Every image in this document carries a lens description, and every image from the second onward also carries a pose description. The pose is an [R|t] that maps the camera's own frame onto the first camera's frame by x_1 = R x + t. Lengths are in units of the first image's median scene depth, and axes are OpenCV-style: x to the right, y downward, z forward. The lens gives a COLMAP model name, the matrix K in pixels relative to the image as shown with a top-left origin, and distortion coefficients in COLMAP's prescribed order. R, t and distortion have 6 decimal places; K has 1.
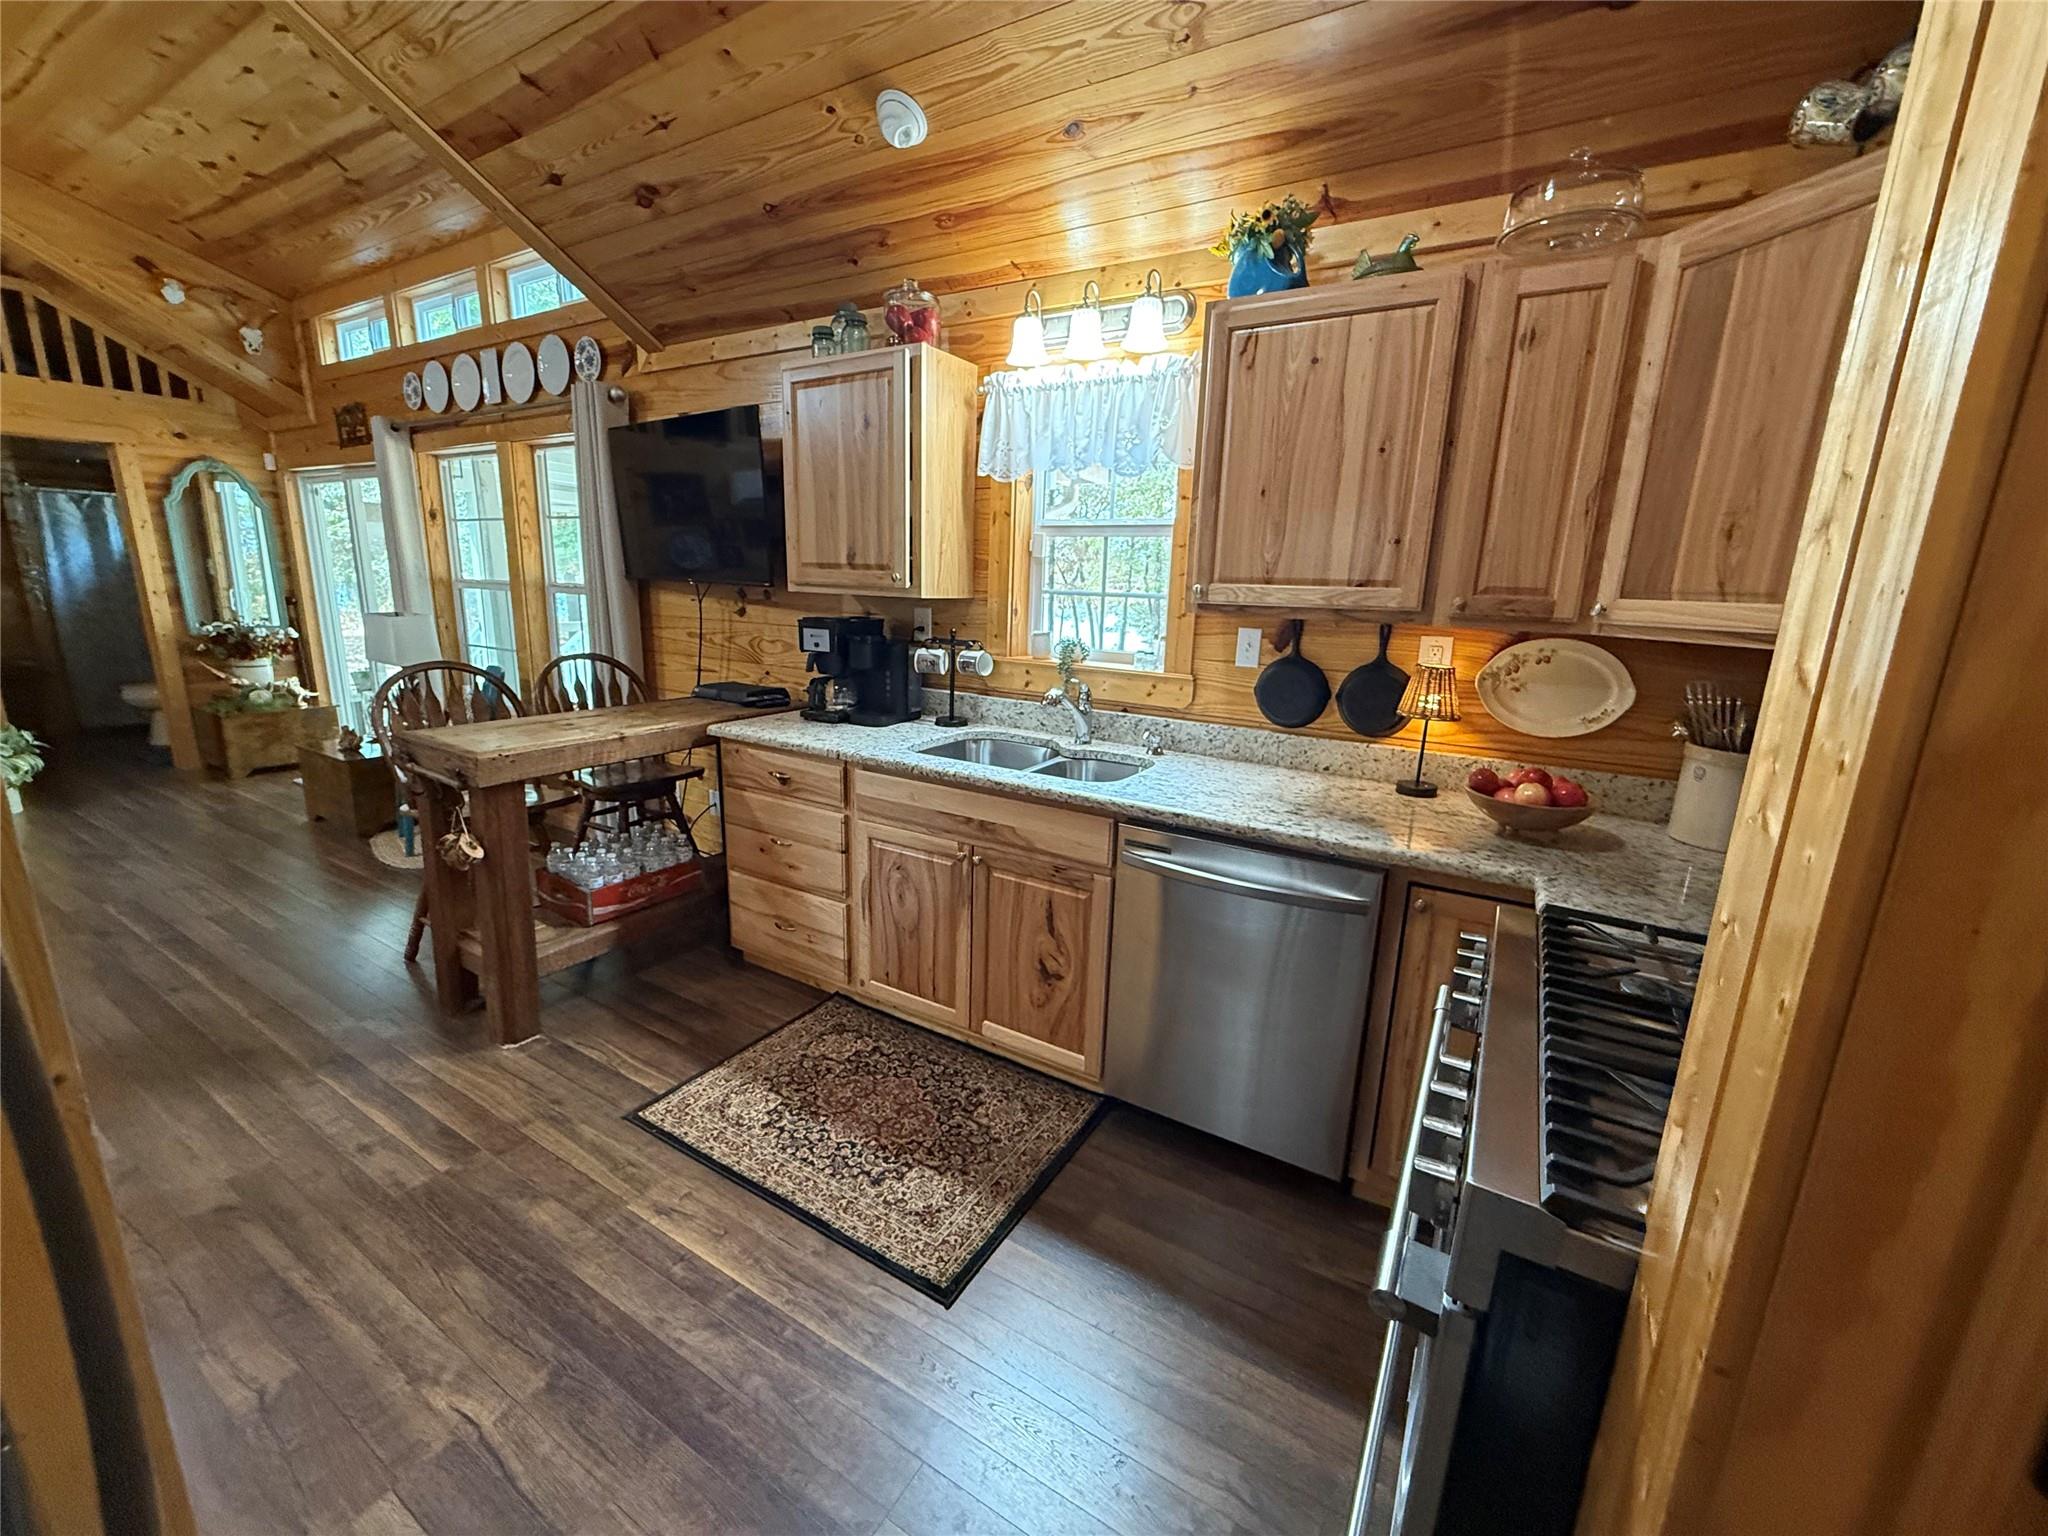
lens RADIAL K [[820.2, 0, 1017.3], [0, 820.2, 765.5], [0, 0, 1]] dist [-0.001840, 0.000707]
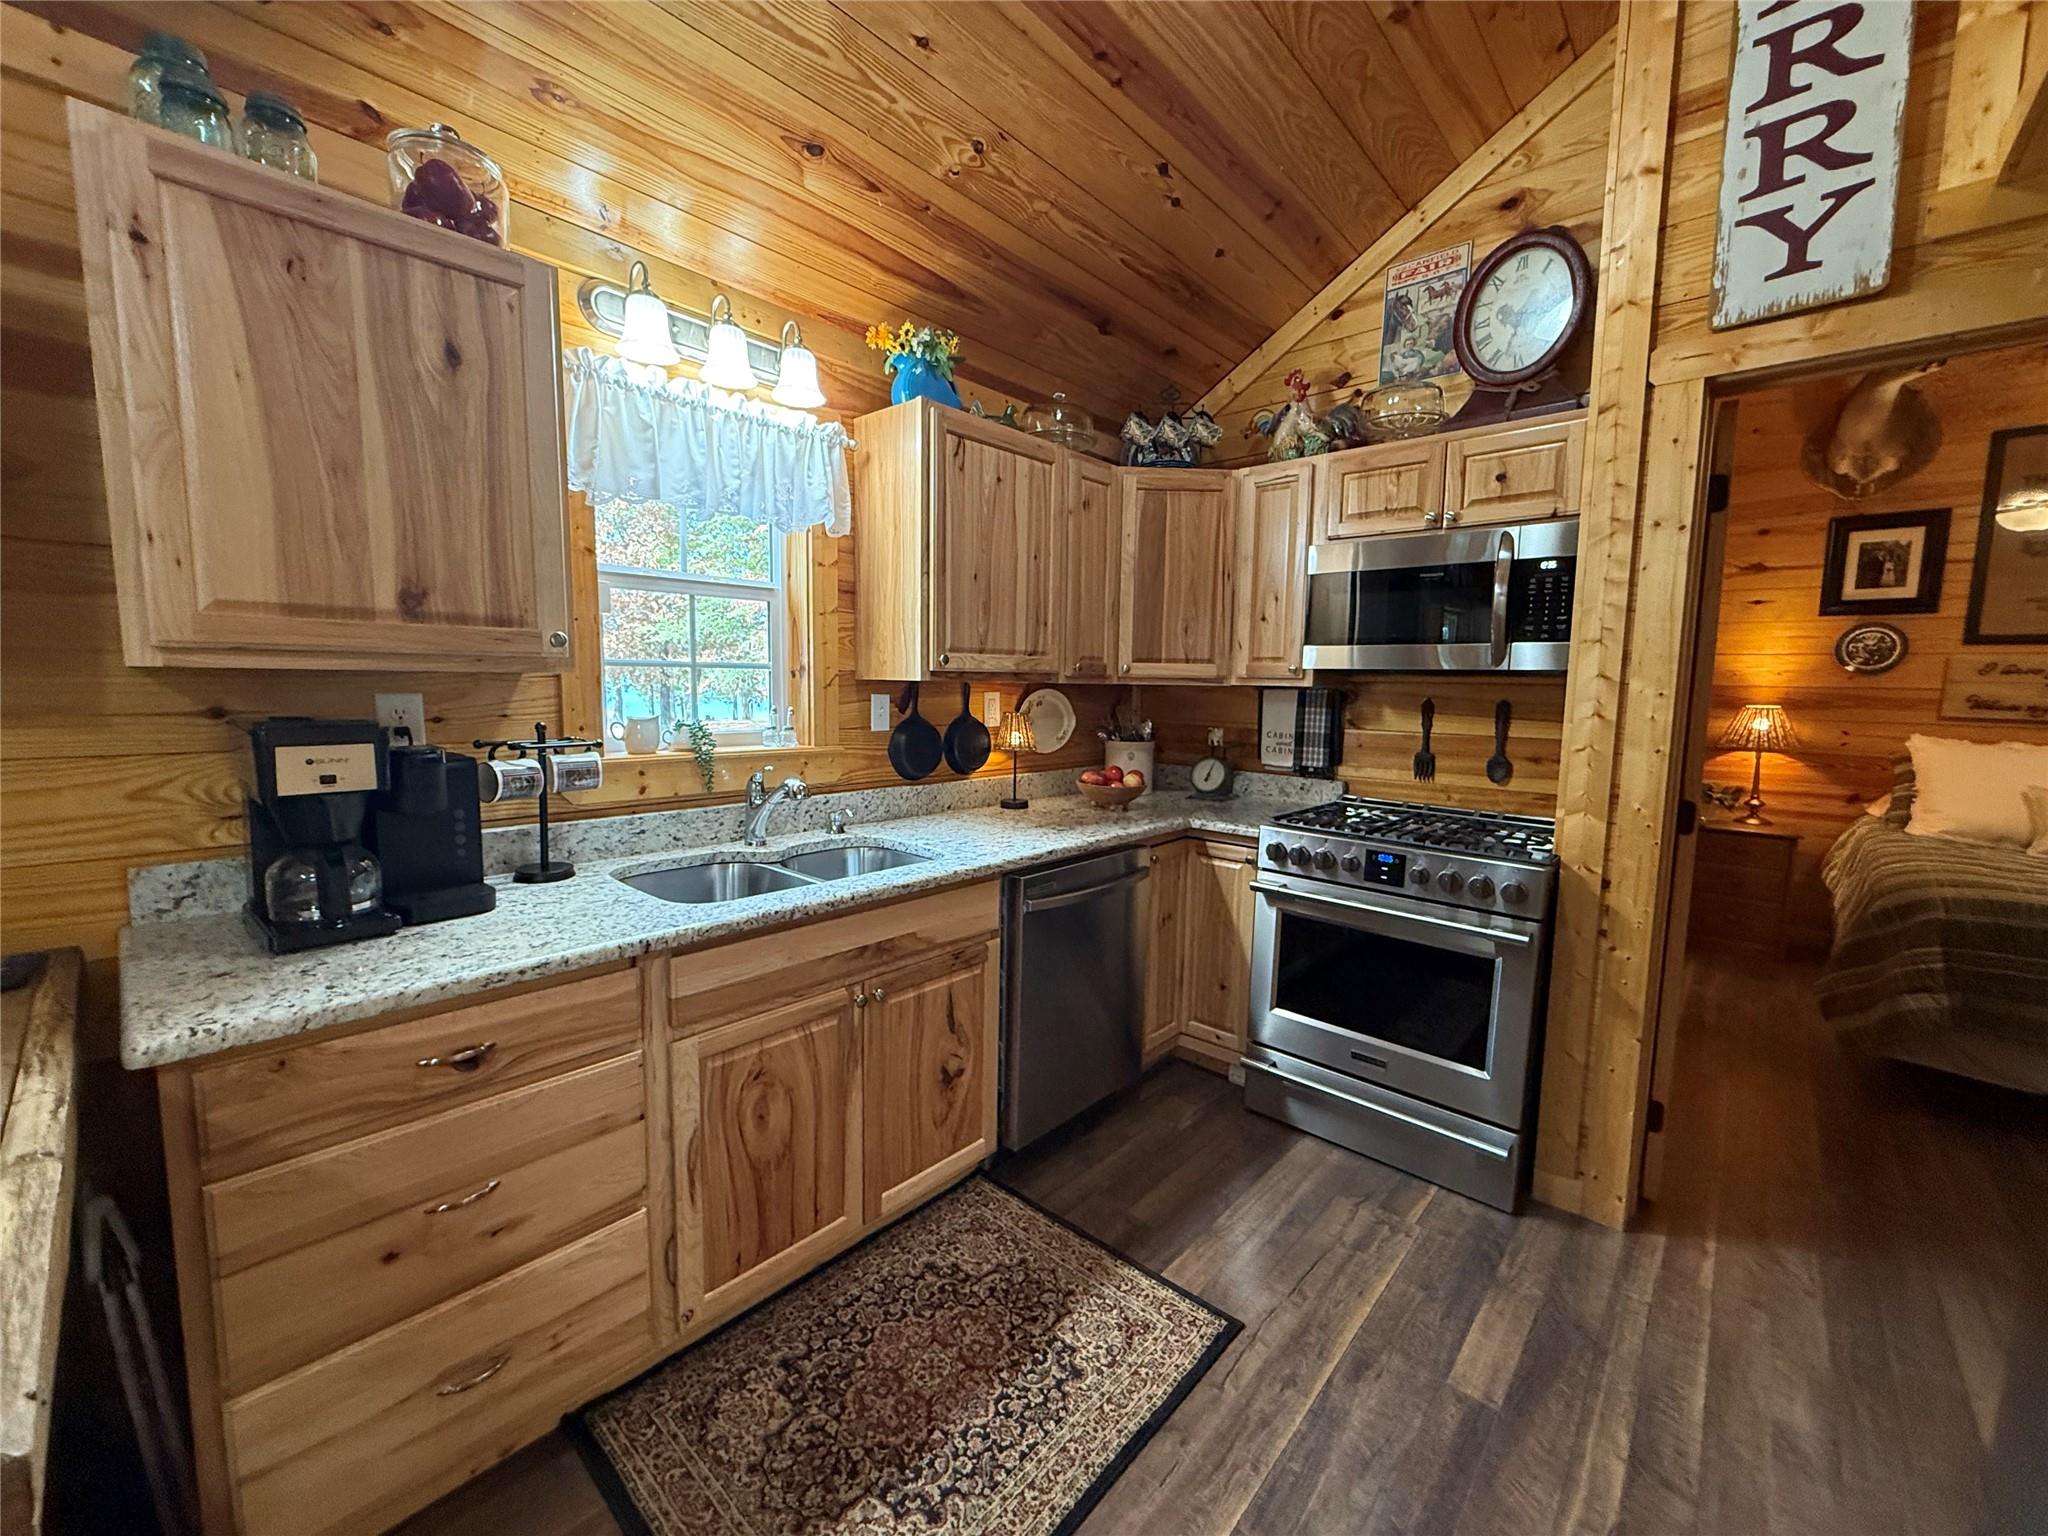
lens RADIAL K [[820.2, 0, 1018.0], [0, 820.2, 767.7], [0, 0, 1]] dist [-0.001840, 0.000707]
pose [[0.185861, -0.131797, 0.973697, -0.791944], [0.207290, 0.973919, 0.092259, -0.148305], [-0.960462, 0.184690, 0.208334, 0.680942]]
